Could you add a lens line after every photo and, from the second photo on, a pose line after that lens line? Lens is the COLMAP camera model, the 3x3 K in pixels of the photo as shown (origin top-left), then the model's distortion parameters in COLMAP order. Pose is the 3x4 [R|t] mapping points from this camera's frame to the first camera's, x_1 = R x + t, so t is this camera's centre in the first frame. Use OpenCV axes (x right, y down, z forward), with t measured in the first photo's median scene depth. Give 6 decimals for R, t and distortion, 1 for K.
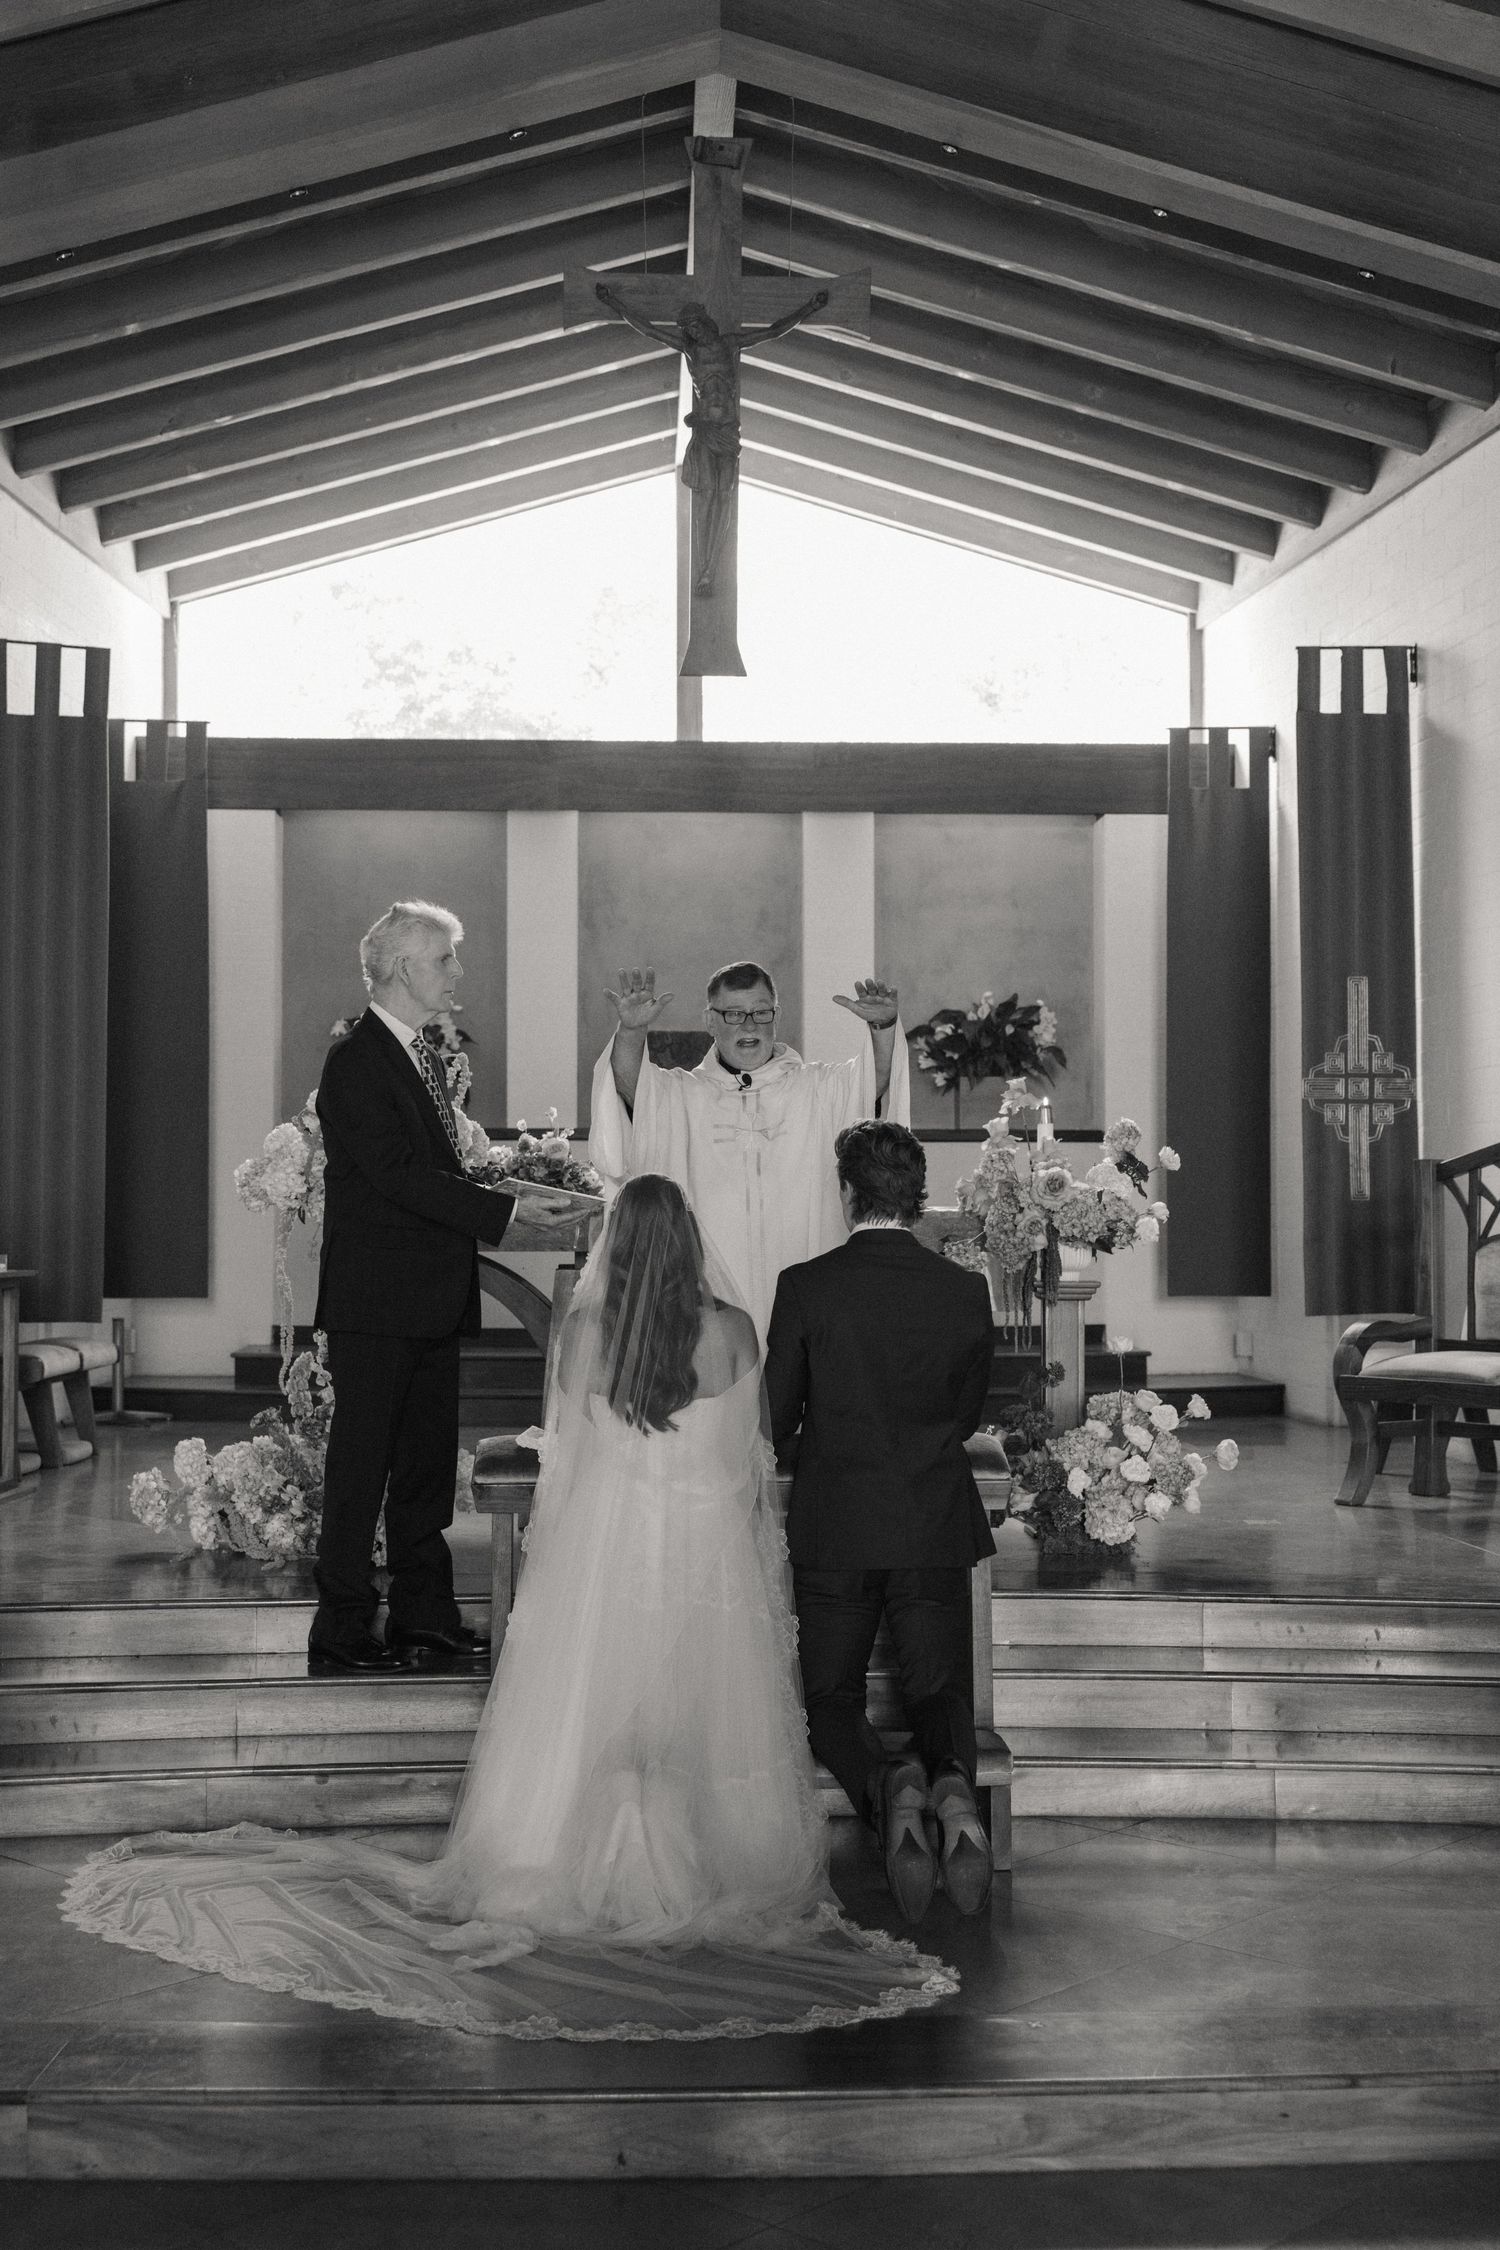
lens RADIAL K [[2566.2, 0, 740.5], [0, 2566.2, 1129.3], [0, 0, 1]] dist [0.010182, -0.010873]
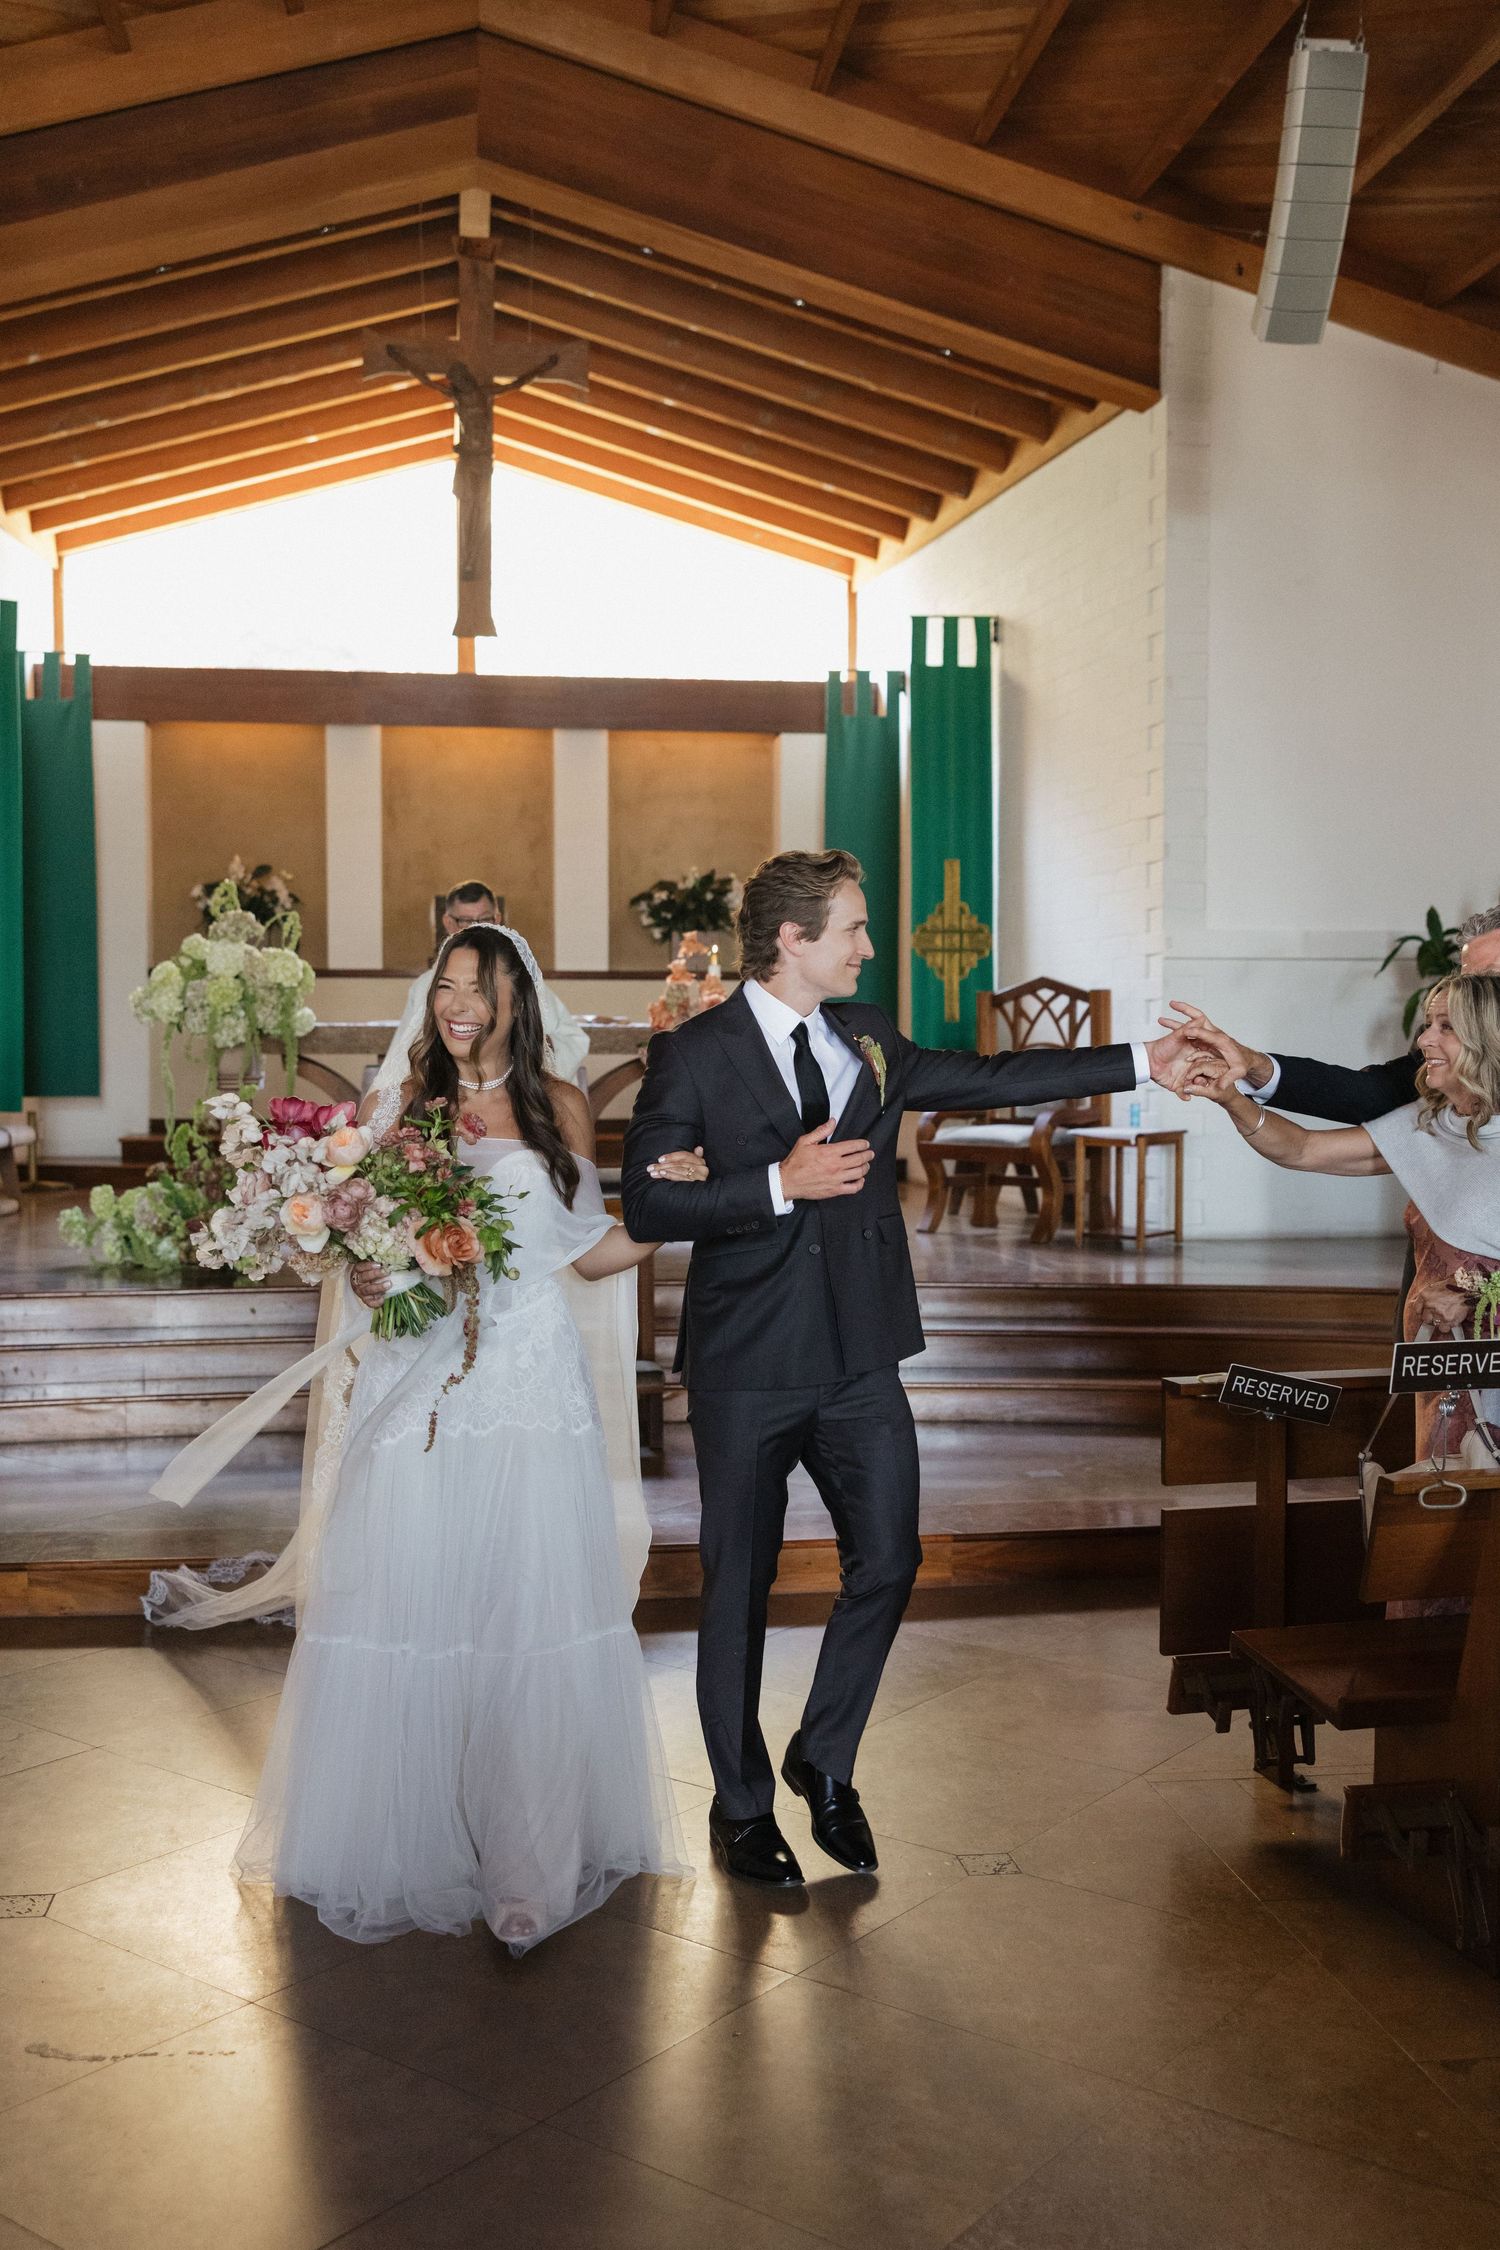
lens RADIAL K [[2126.9, 0, 718.9], [0, 2126.9, 1131.0], [0, 0, 1]] dist [0.010607, -0.008473]
pose [[0.996011, -0.003532, 0.089164, 0.014398], [-0.002961, 0.997358, 0.072580, 0.003501], [-0.089185, -0.072555, 0.993369, -0.142369]]
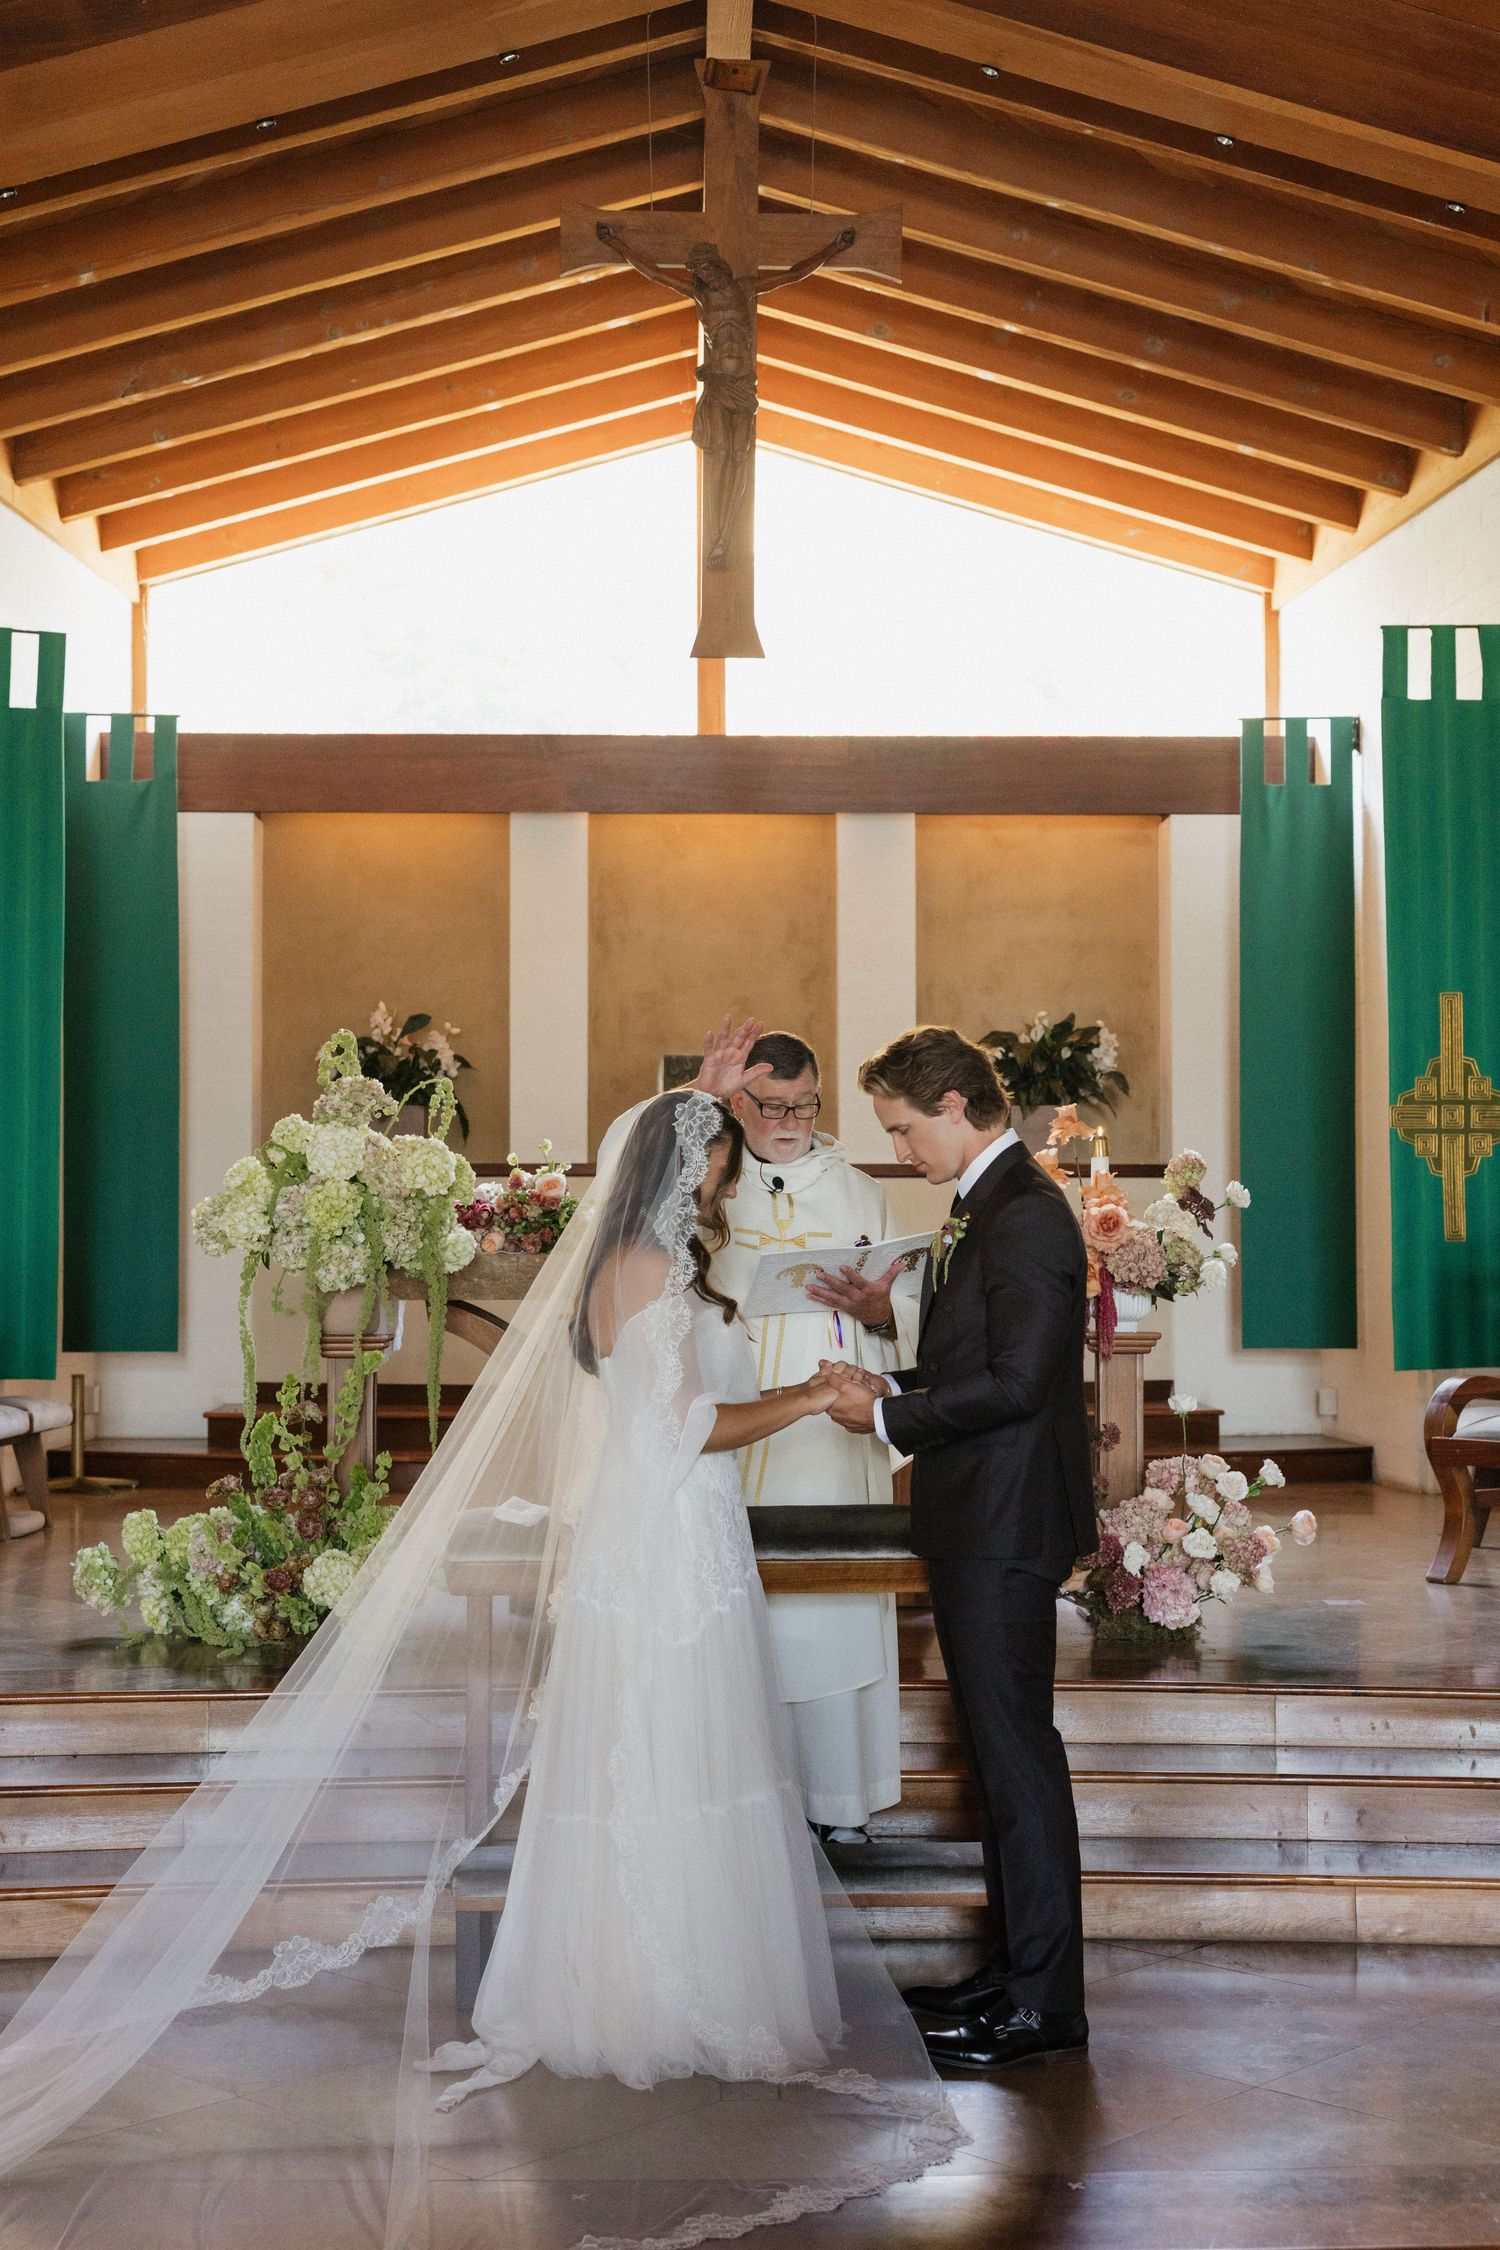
lens RADIAL K [[2796.7, 0, 754.0], [0, 2796.7, 1136.8], [0, 0, 1]] dist [0.011383, -0.009964]
pose [[0.999939, -0.002098, -0.010815, 0.007515], [0.001983, 0.999941, -0.010634, 0.001068], [0.010837, 0.010612, 0.999885, 0.020524]]
